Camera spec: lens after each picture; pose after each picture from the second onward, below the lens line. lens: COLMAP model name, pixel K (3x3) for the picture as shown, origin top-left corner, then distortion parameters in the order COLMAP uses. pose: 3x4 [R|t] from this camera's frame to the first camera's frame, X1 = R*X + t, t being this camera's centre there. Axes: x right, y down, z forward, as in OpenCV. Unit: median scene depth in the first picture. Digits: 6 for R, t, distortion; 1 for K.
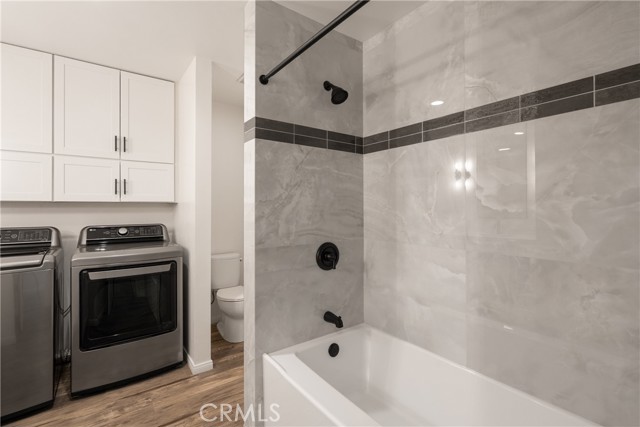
lens RADIAL K [[287.5, 0, 318.1], [0, 287.5, 209.6], [0, 0, 1]] dist [-0.003810, 0.001990]
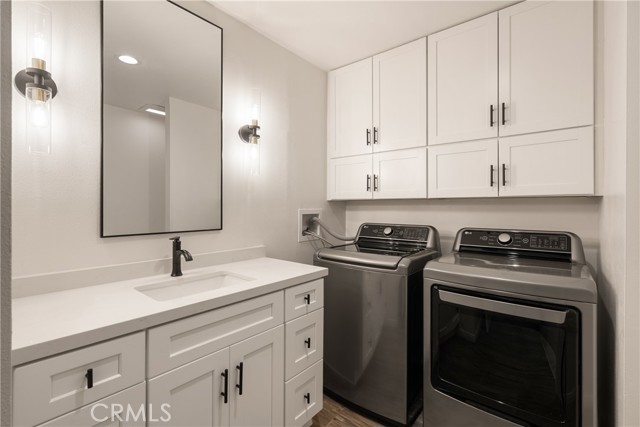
lens RADIAL K [[287.5, 0, 334.9], [0, 287.5, 204.0], [0, 0, 1]] dist [-0.003810, 0.001990]
pose [[0.217896, 0.003204, -0.975967, -0.086258], [-0.001643, 0.999994, 0.002916, -0.010522], [0.975971, 0.000969, 0.217900, 0.454175]]
